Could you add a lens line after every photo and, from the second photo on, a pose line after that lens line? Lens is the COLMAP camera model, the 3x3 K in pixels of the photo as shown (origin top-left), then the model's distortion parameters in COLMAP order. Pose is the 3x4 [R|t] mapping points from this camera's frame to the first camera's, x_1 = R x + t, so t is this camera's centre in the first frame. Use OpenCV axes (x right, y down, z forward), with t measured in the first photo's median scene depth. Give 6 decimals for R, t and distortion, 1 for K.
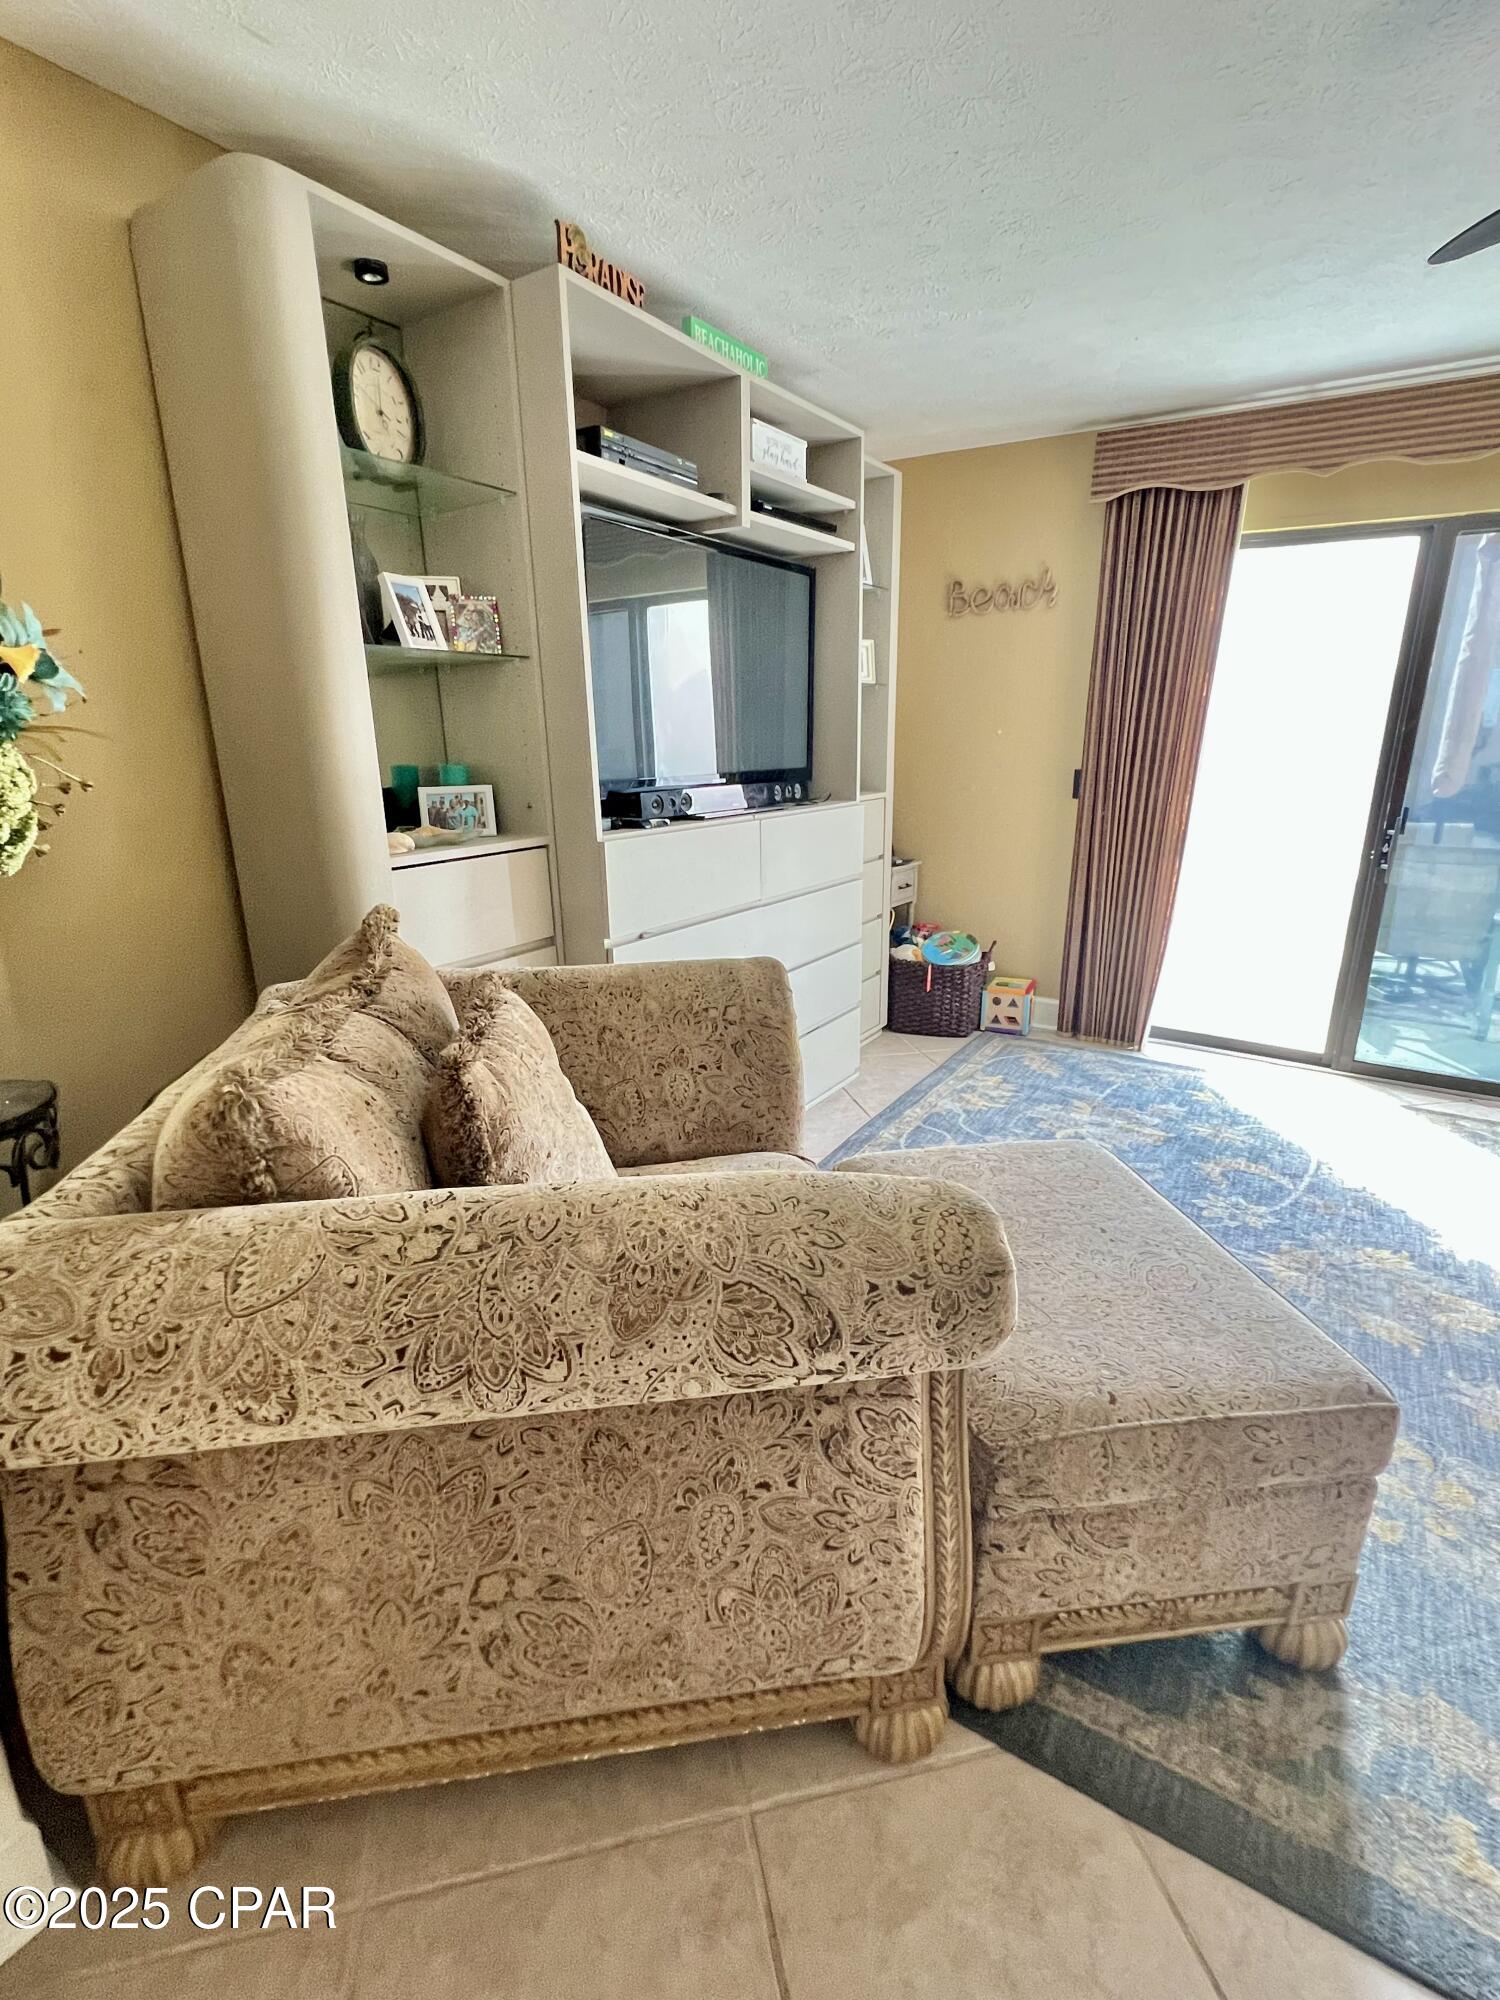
lens RADIAL K [[947.9, 0, 740.6], [0, 947.9, 994.2], [0, 0, 1]] dist [0.000415, -0.000794]
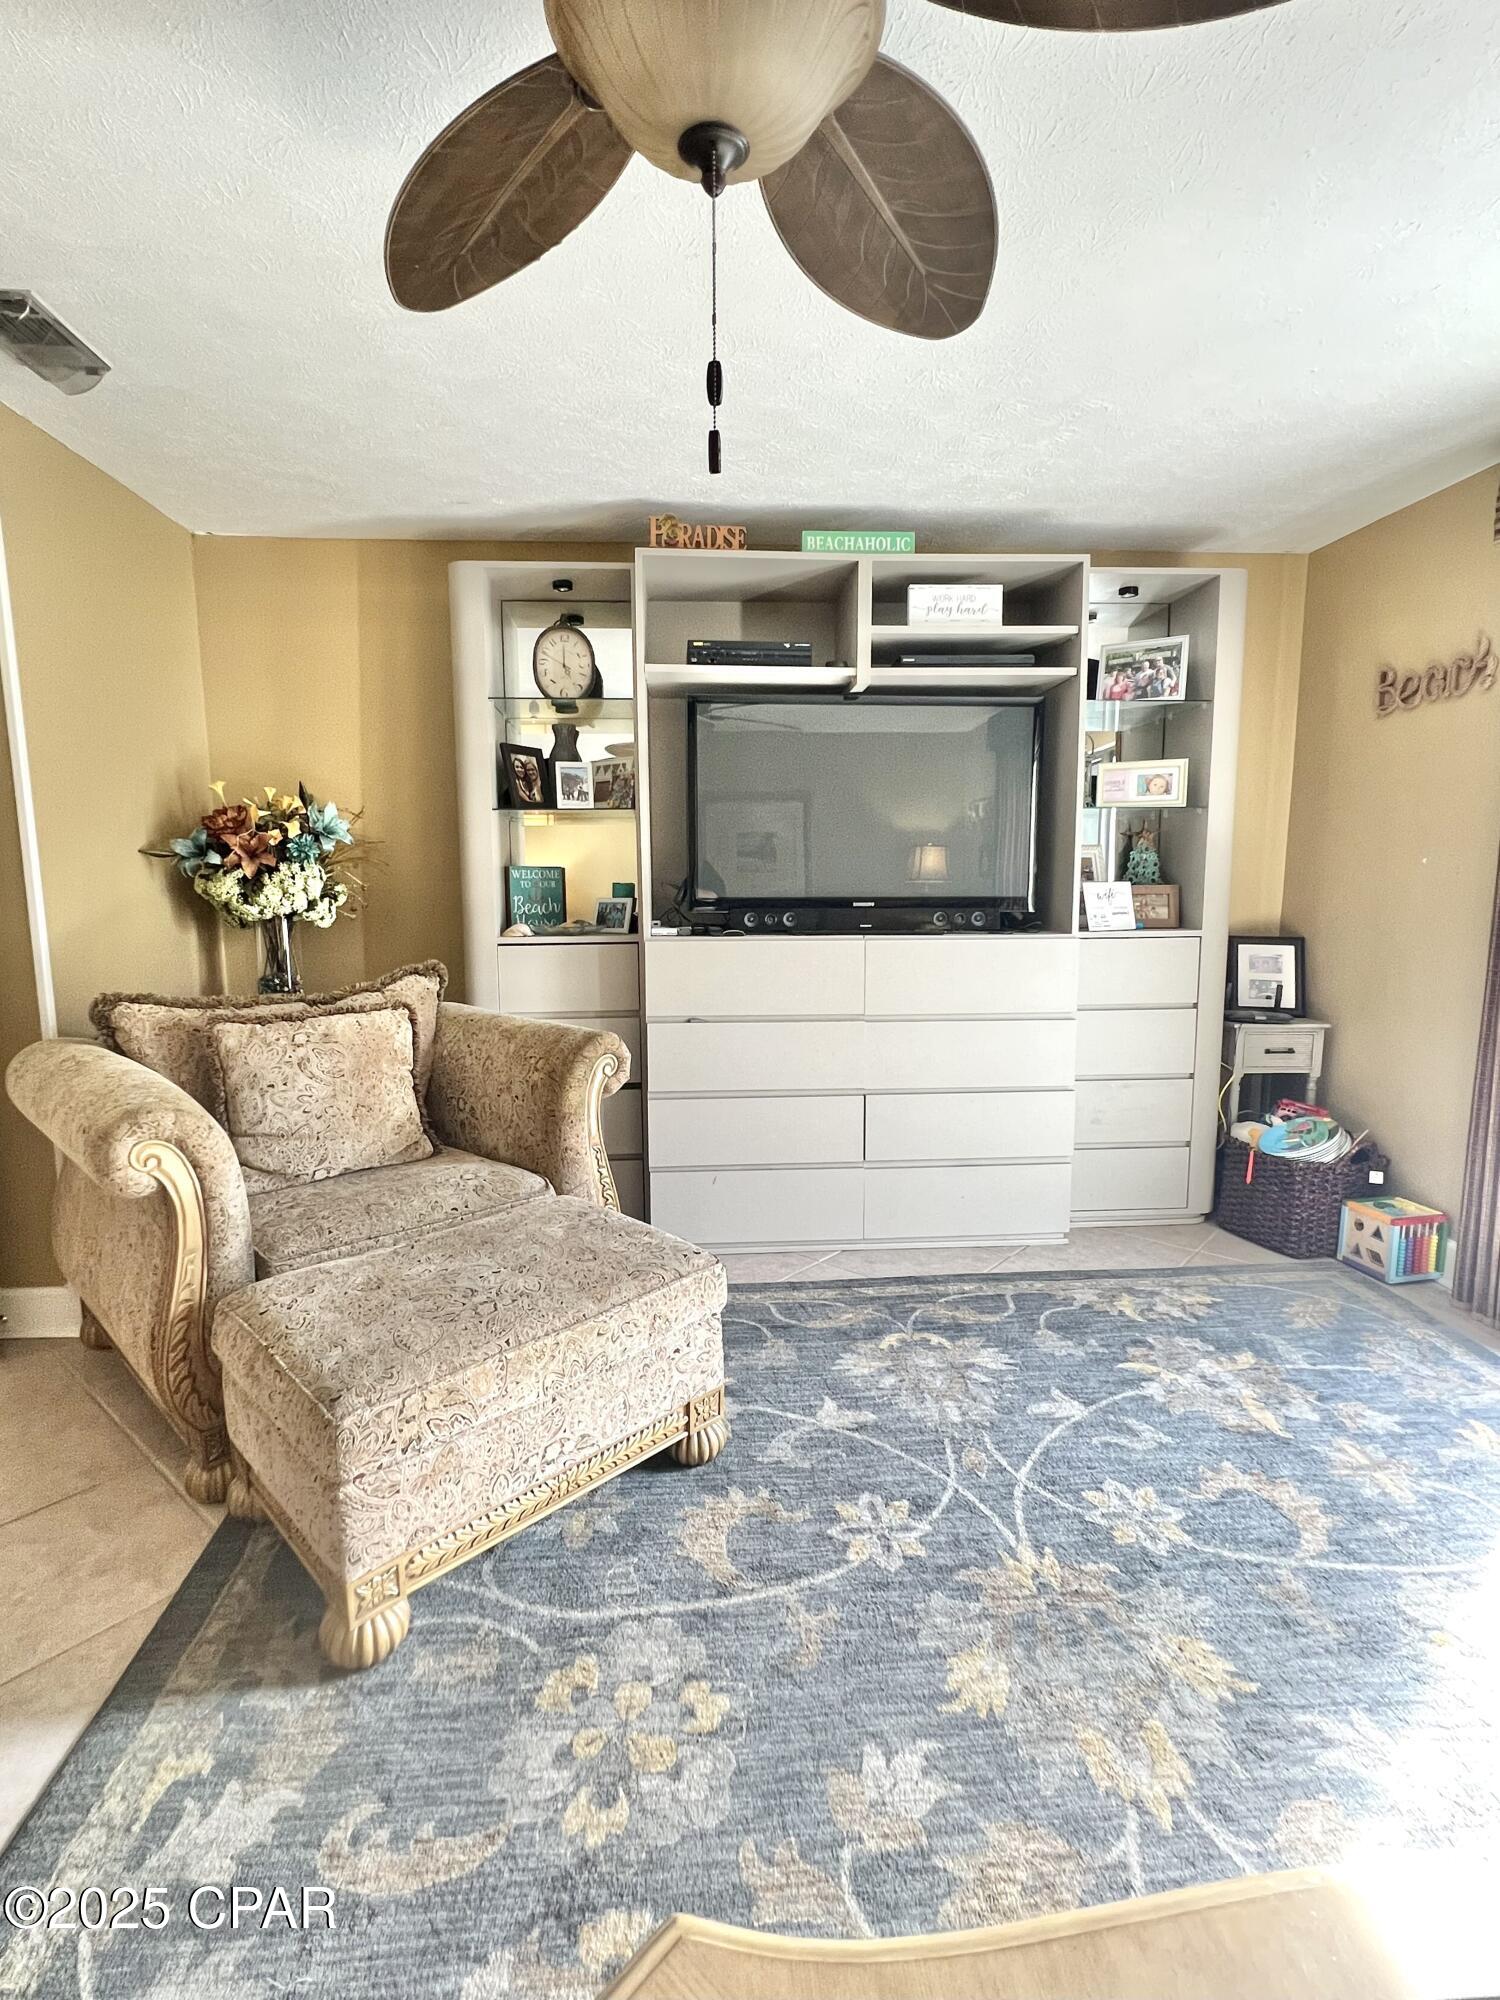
lens RADIAL K [[947.9, 0, 740.6], [0, 947.9, 994.2], [0, 0, 1]] dist [0.000415, -0.000794]
pose [[0.606373, 0.109183, -0.787649, 0.672797], [-0.213440, 0.976527, -0.028952, -0.053737], [0.765999, 0.185672, 0.615444, 0.206761]]
